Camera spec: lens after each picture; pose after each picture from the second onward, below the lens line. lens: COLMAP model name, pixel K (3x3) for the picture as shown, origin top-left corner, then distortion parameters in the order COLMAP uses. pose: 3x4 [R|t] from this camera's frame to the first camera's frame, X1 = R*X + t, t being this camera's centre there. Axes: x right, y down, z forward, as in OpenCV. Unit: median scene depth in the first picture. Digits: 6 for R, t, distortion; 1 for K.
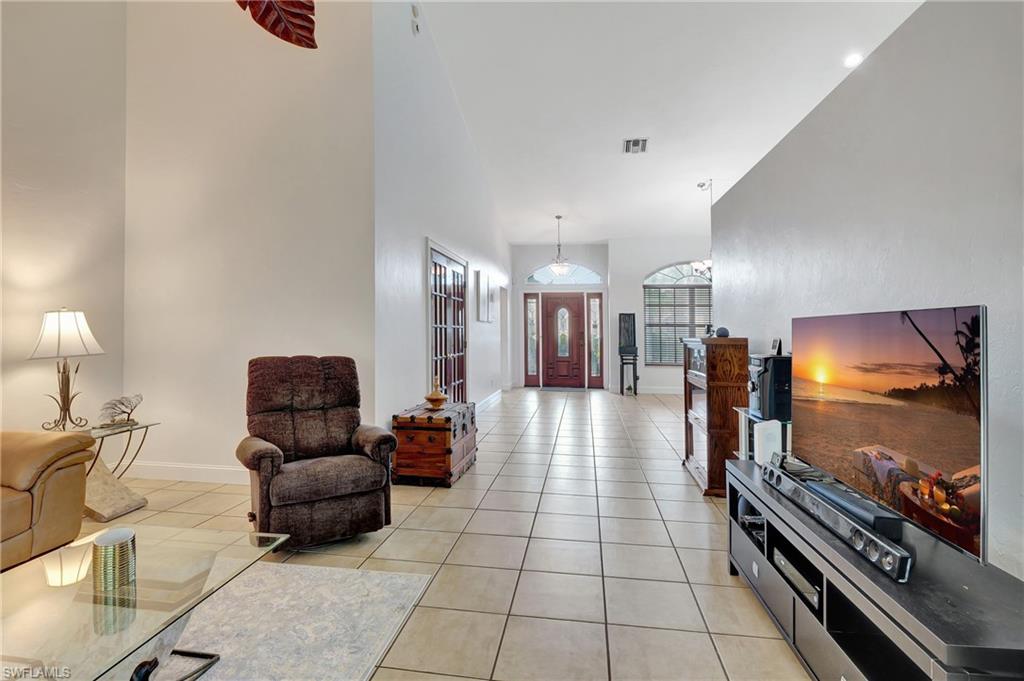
lens RADIAL K [[498.7, 0, 511.9], [0, 498.7, 315.9], [0, 0, 1]] dist [-0.014852, -0.000281]
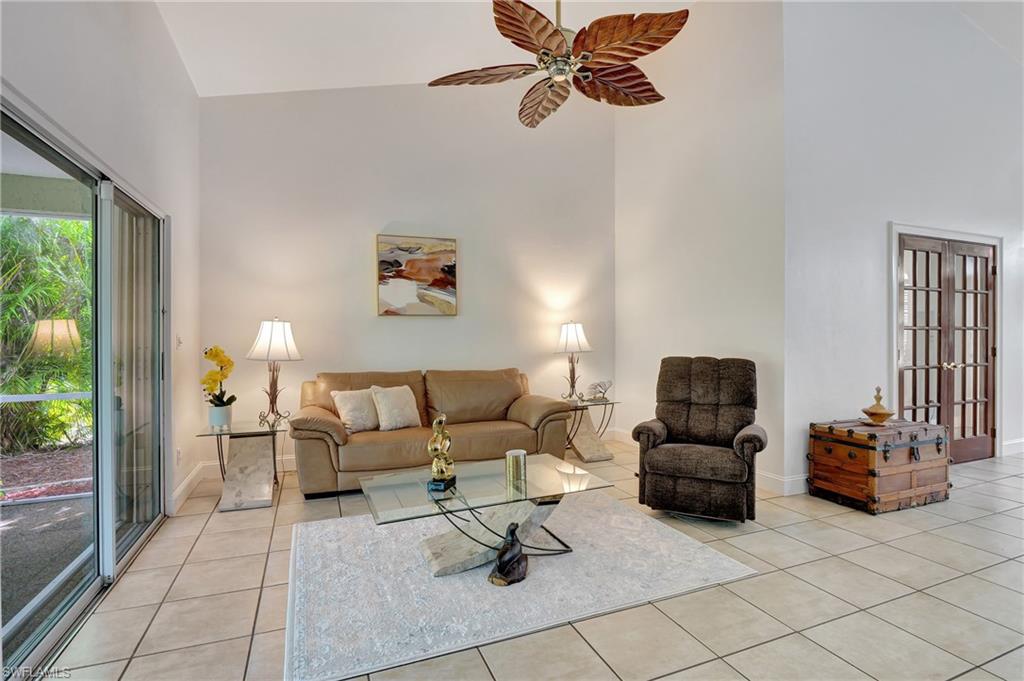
lens RADIAL K [[494.0, 0, 514.8], [0, 494.0, 336.9], [0, 0, 1]] dist [-0.016925, -0.000322]
pose [[0.511095, -0.003077, -0.859519, 0.340159], [0.032400, 0.999352, 0.015689, 0.002272], [0.858914, -0.035867, 0.510863, 0.049872]]
